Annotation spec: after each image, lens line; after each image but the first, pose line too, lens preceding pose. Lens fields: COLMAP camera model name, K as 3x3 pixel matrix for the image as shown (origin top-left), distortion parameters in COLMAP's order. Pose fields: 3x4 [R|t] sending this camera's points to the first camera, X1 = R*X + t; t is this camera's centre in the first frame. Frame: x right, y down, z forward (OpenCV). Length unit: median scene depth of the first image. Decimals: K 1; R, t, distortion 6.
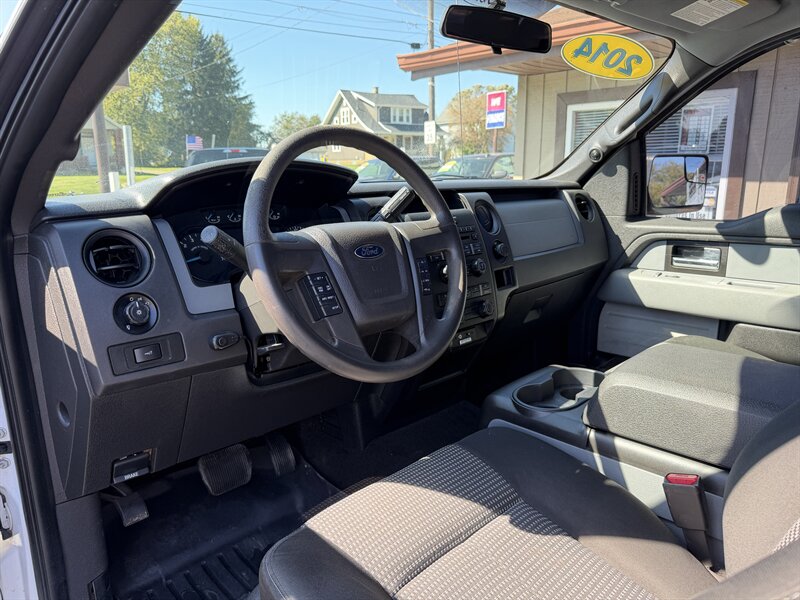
lens RADIAL K [[575.5, 0, 404.7], [0, 575.5, 306.7], [0, 0, 1]] dist [0.028726, -0.001473]
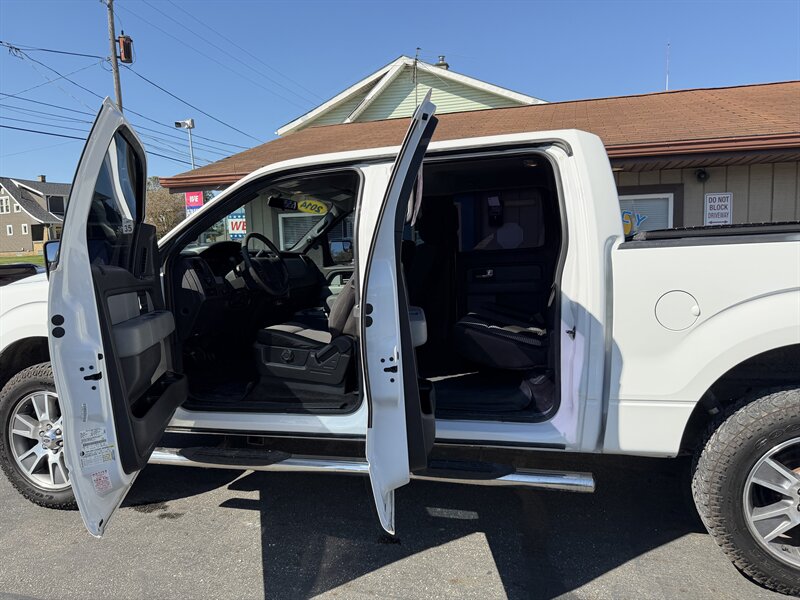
lens RADIAL K [[575.5, 0, 402.6], [0, 575.5, 300.8], [0, 0, 1]] dist [0.028726, -0.001473]
pose [[0.868219, -0.057522, 0.492835, -0.558192], [0.135820, 0.982873, -0.124554, 0.352980], [-0.477230, 0.175077, 0.861162, -1.280744]]
